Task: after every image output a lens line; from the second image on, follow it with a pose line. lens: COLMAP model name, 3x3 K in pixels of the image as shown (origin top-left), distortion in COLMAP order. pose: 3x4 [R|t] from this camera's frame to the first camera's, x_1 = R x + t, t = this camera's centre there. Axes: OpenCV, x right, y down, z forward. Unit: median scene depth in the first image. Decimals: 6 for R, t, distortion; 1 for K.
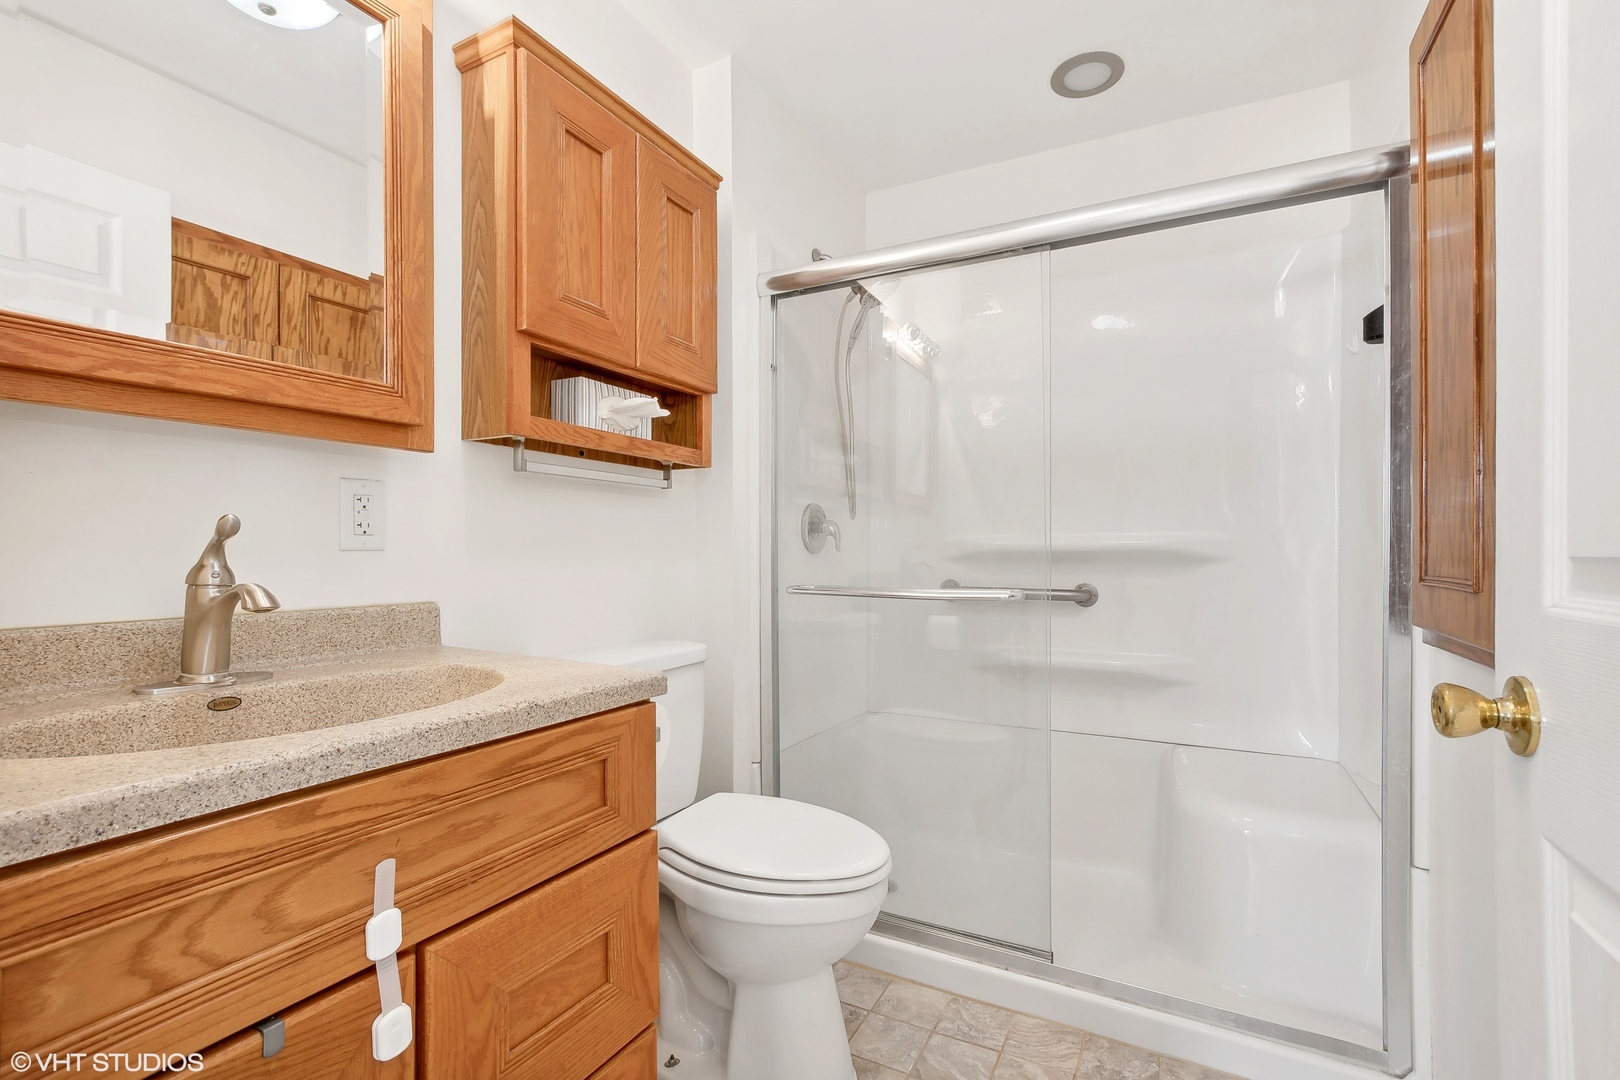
lens RADIAL K [[746.6, 0, 810.6], [0, 746.6, 547.8], [0, 0, 1]] dist [-0.013207, -0.000081]
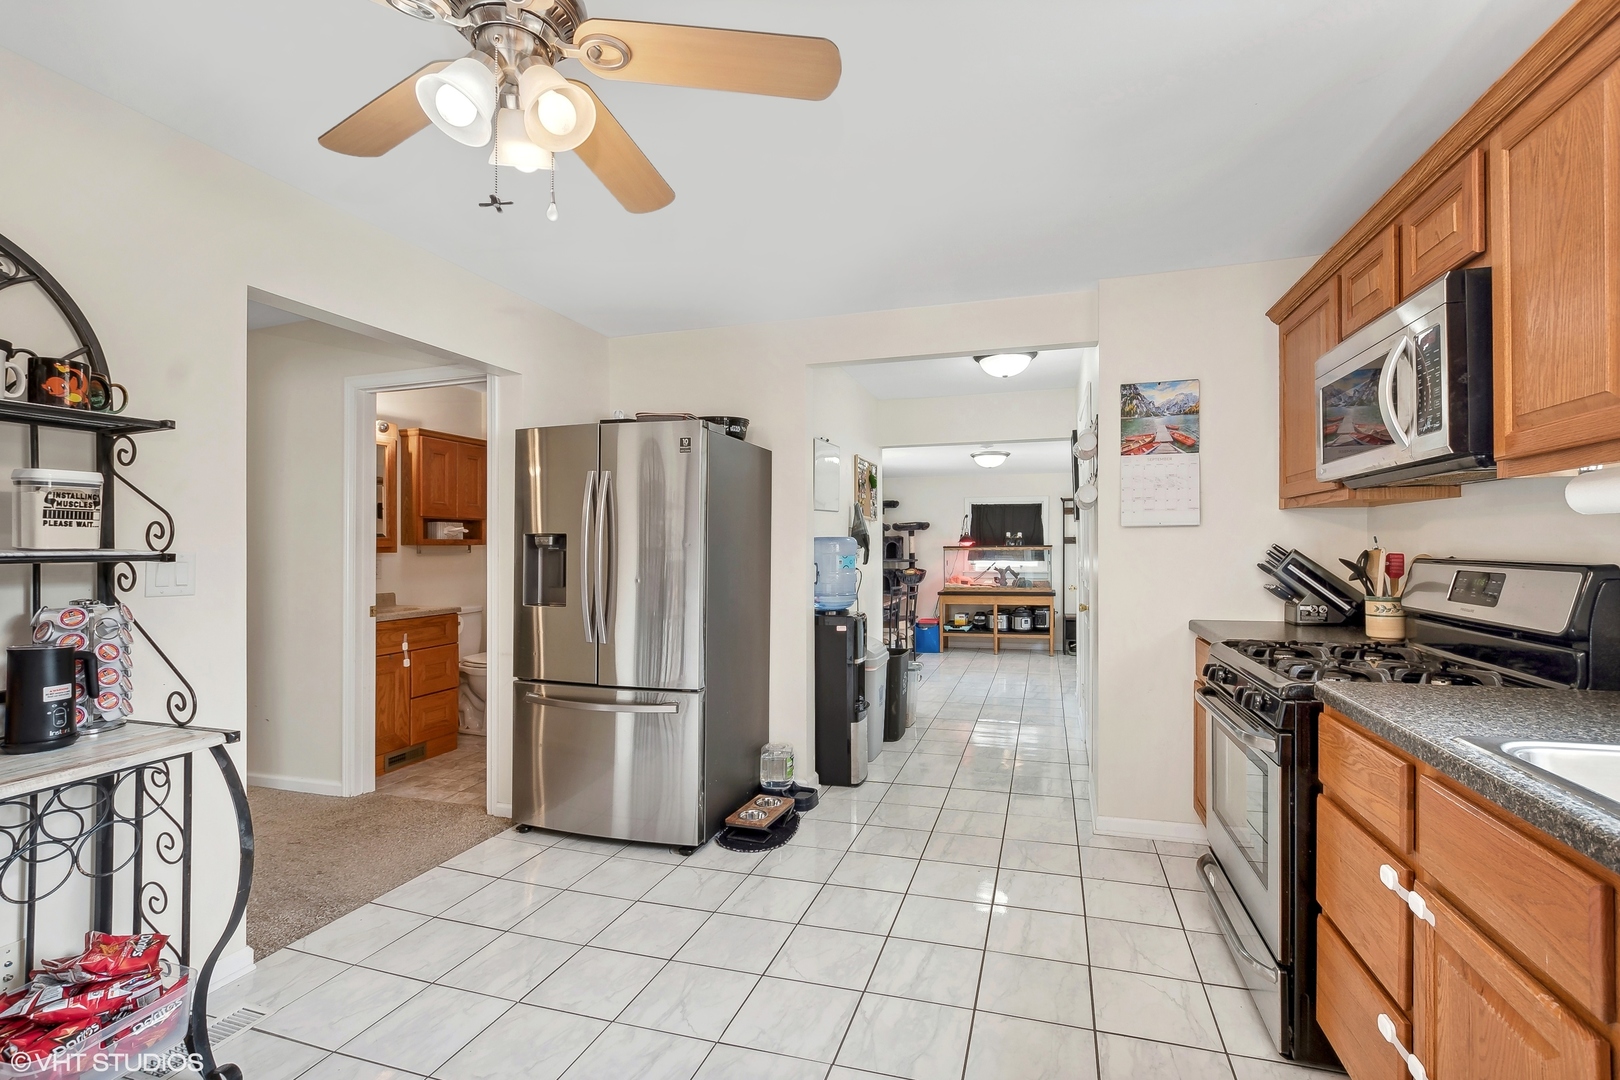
lens RADIAL K [[746.6, 0, 806.3], [0, 746.6, 538.6], [0, 0, 1]] dist [-0.013207, -0.000081]
pose [[0.984748, -0.000500, 0.173986, 0.781826], [0.001183, 0.999992, -0.003825, -0.159867], [-0.173982, 0.003973, 0.984741, -2.730309]]
